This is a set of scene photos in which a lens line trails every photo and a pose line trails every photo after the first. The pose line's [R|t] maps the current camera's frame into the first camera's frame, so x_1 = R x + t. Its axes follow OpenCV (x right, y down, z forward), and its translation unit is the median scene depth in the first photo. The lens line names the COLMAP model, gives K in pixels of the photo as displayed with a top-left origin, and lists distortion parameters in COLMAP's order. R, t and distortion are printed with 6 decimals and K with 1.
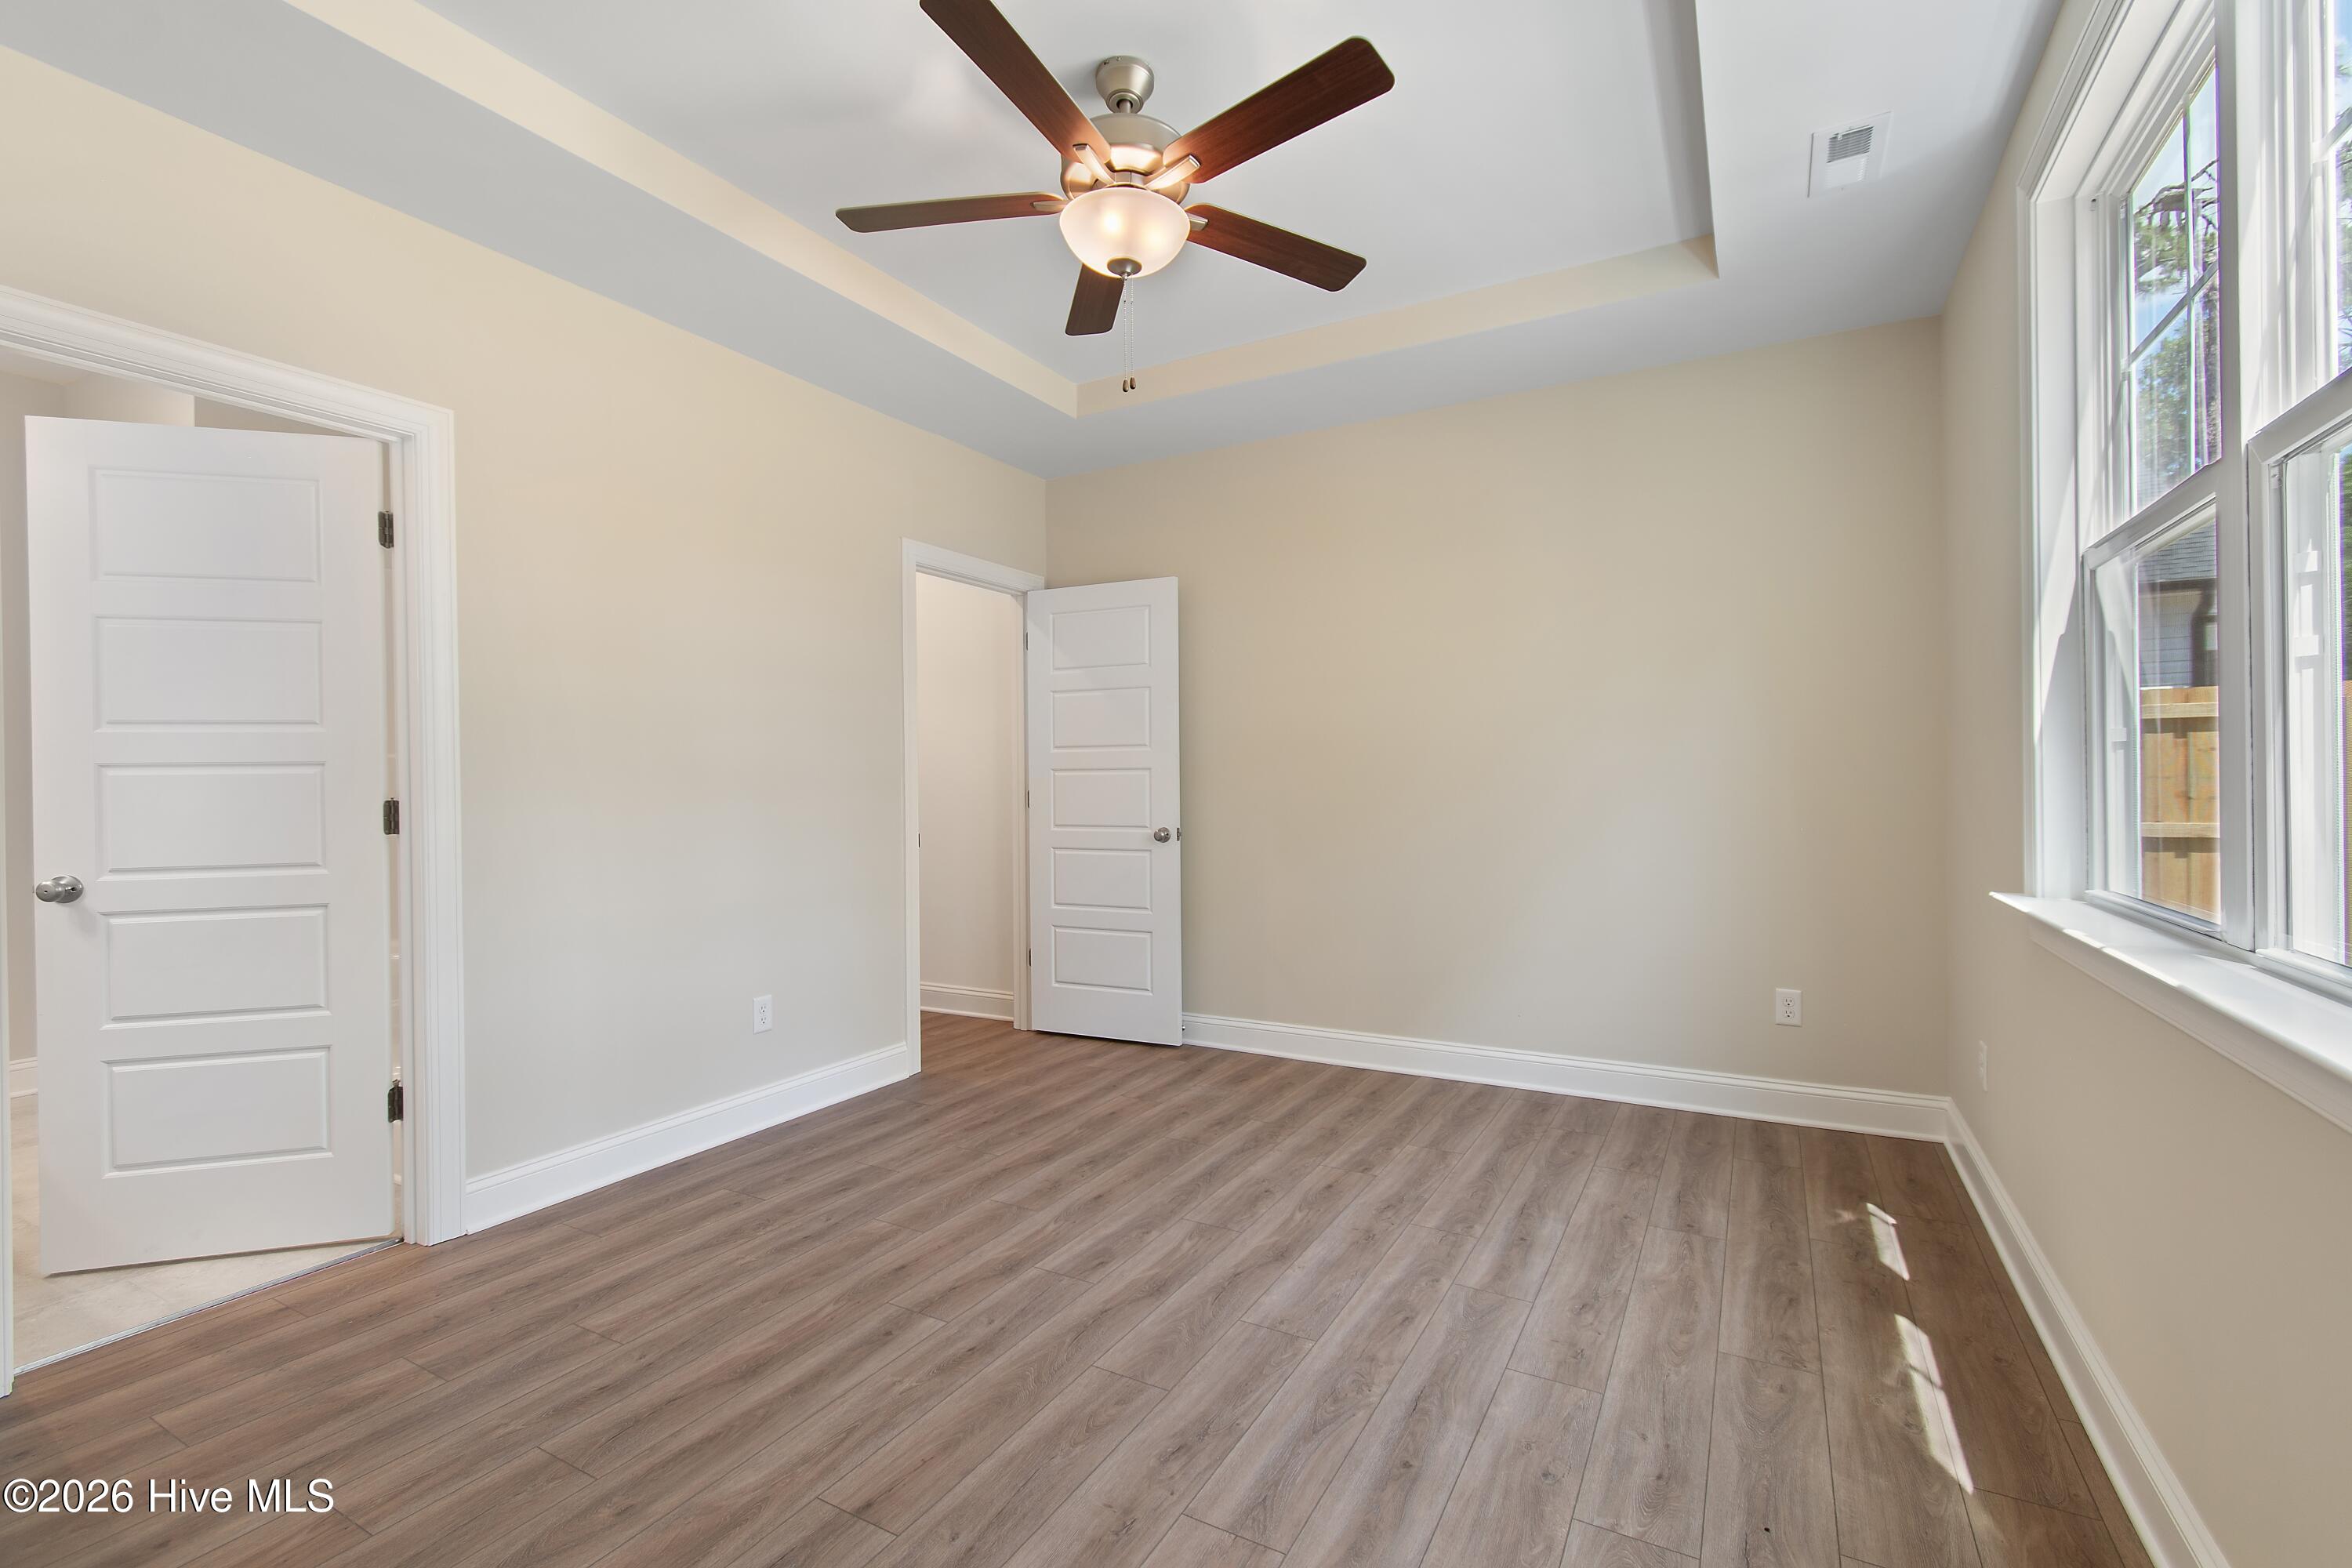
lens RADIAL K [[1025.9, 0, 1176.9], [0, 1025.9, 782.0], [0, 0, 1]] dist [0.003539, -0.001238]
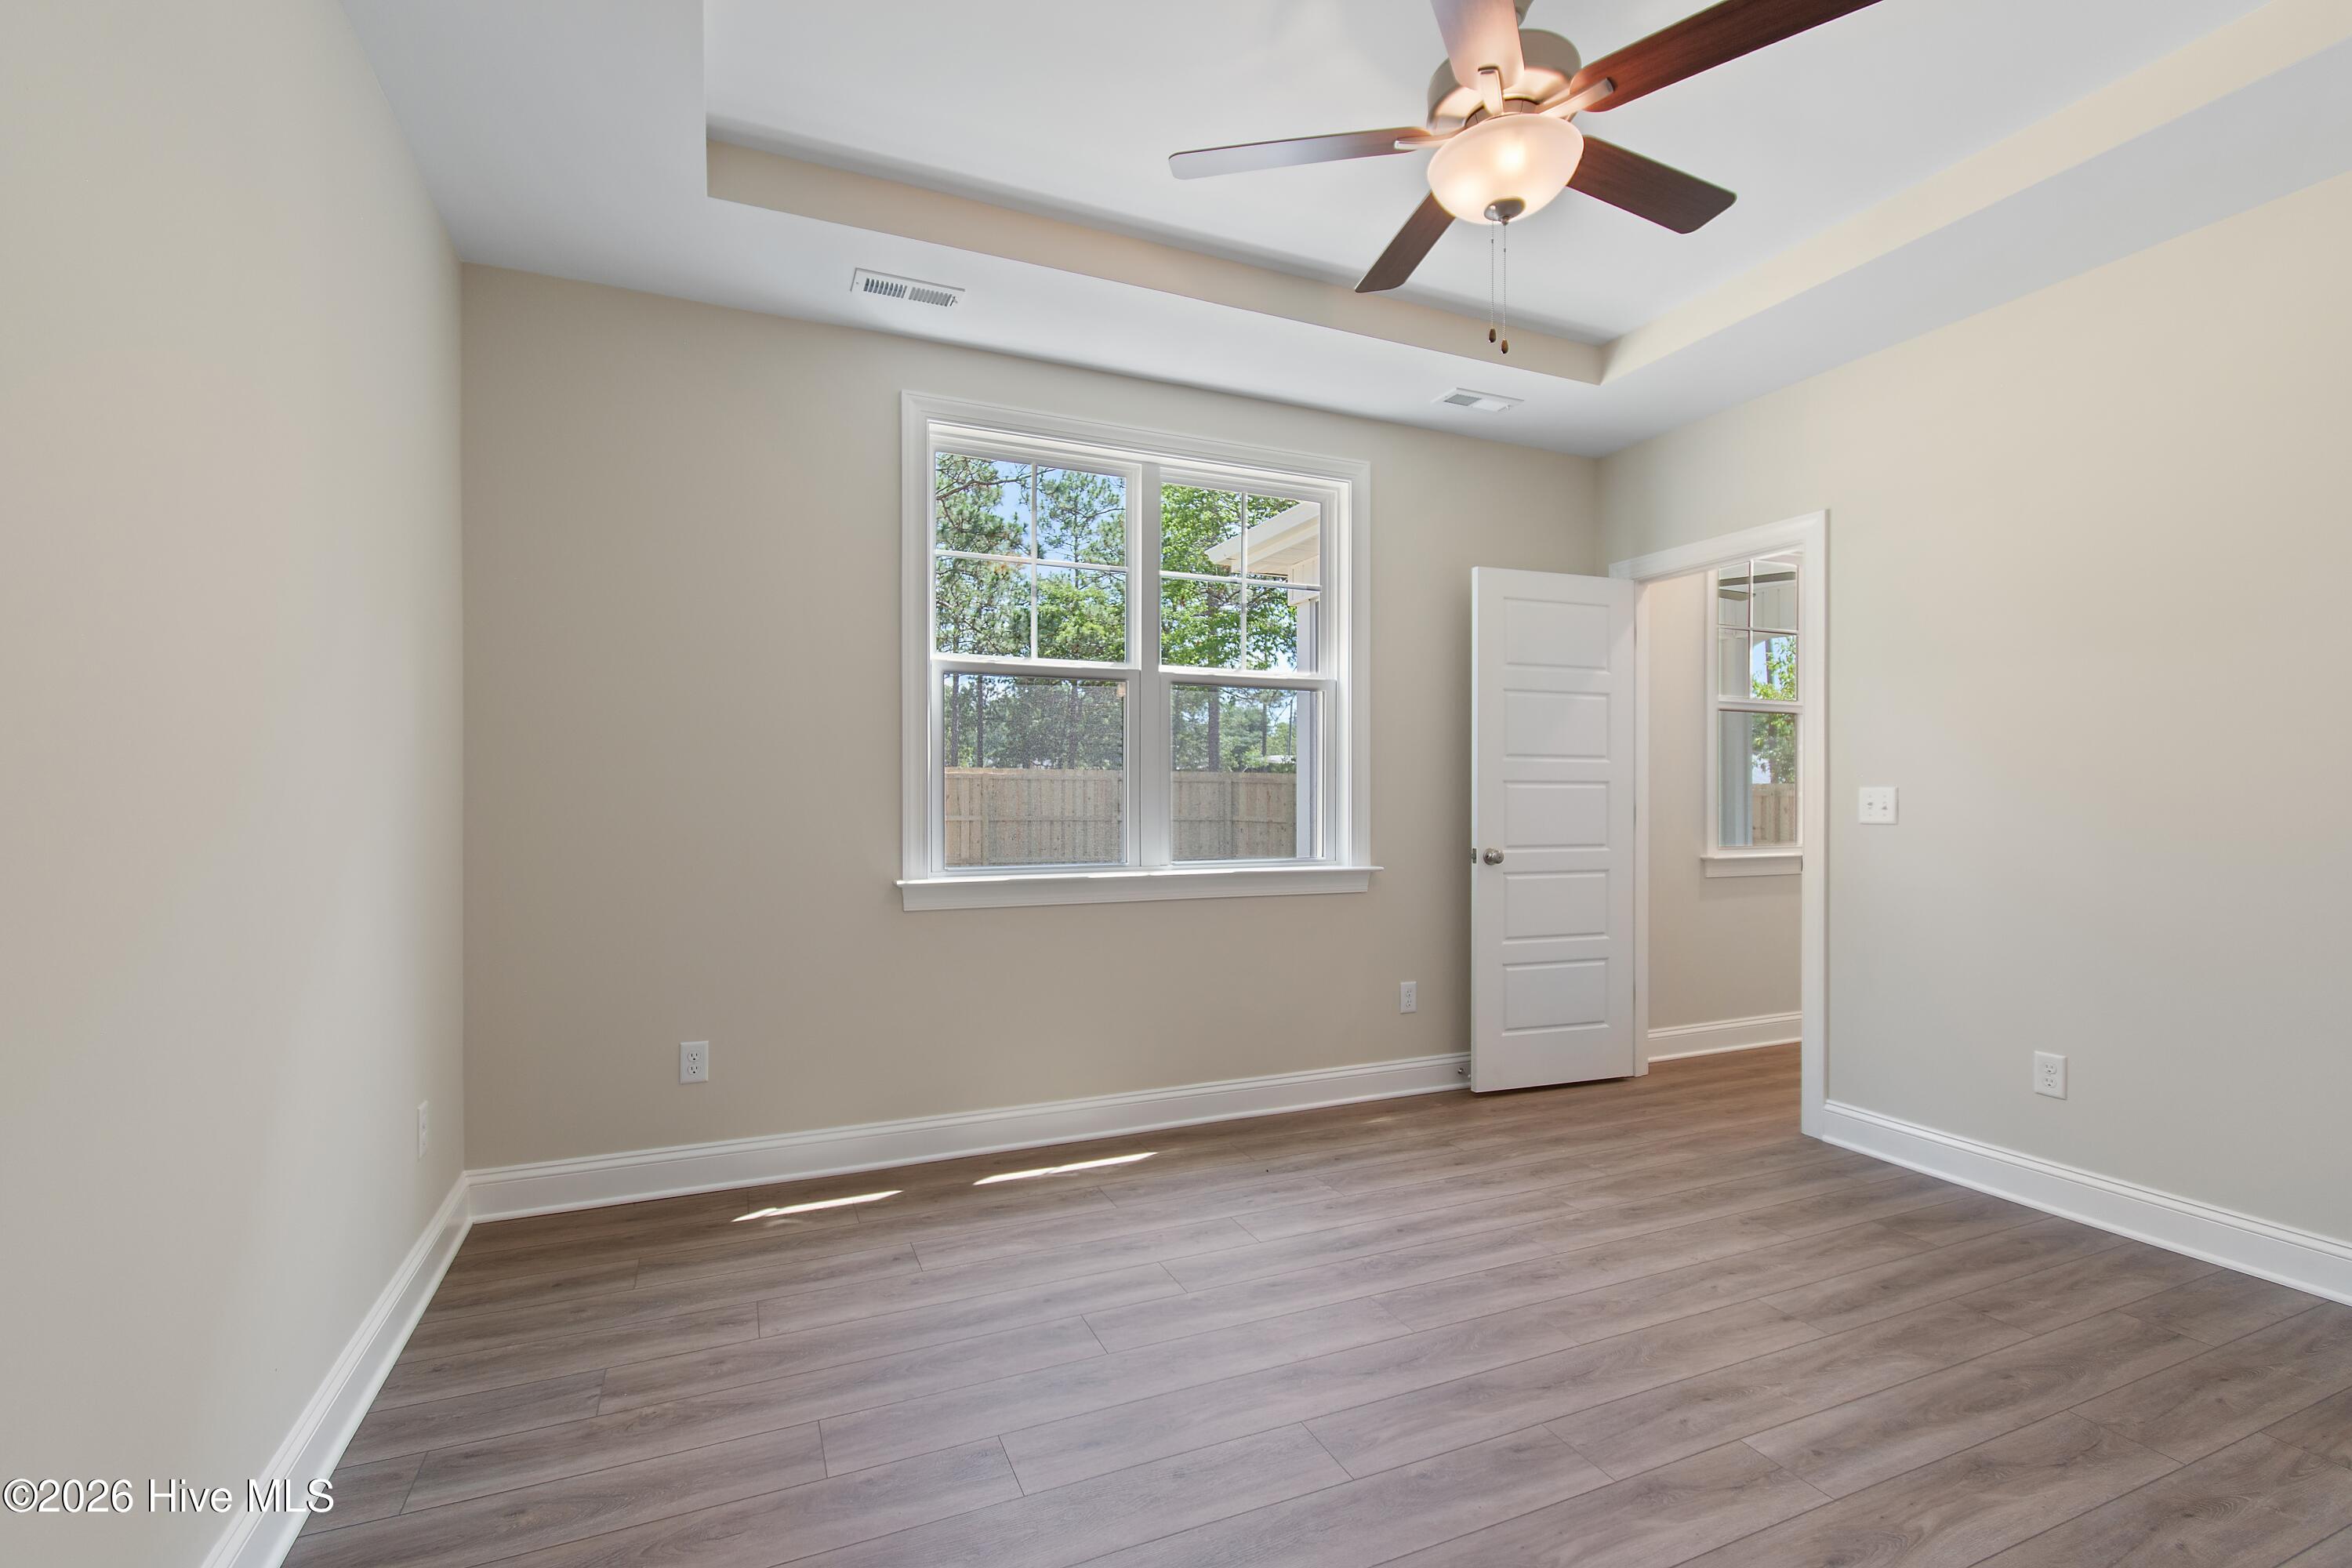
lens RADIAL K [[1025.9, 0, 1171.3], [0, 1025.9, 791.7], [0, 0, 1]] dist [0.003539, -0.001238]
pose [[-0.791542, 0.009404, 0.611042, -0.357840], [0.005965, 0.999953, -0.007663, -0.004292], [-0.611086, -0.002421, -0.791561, 1.867832]]
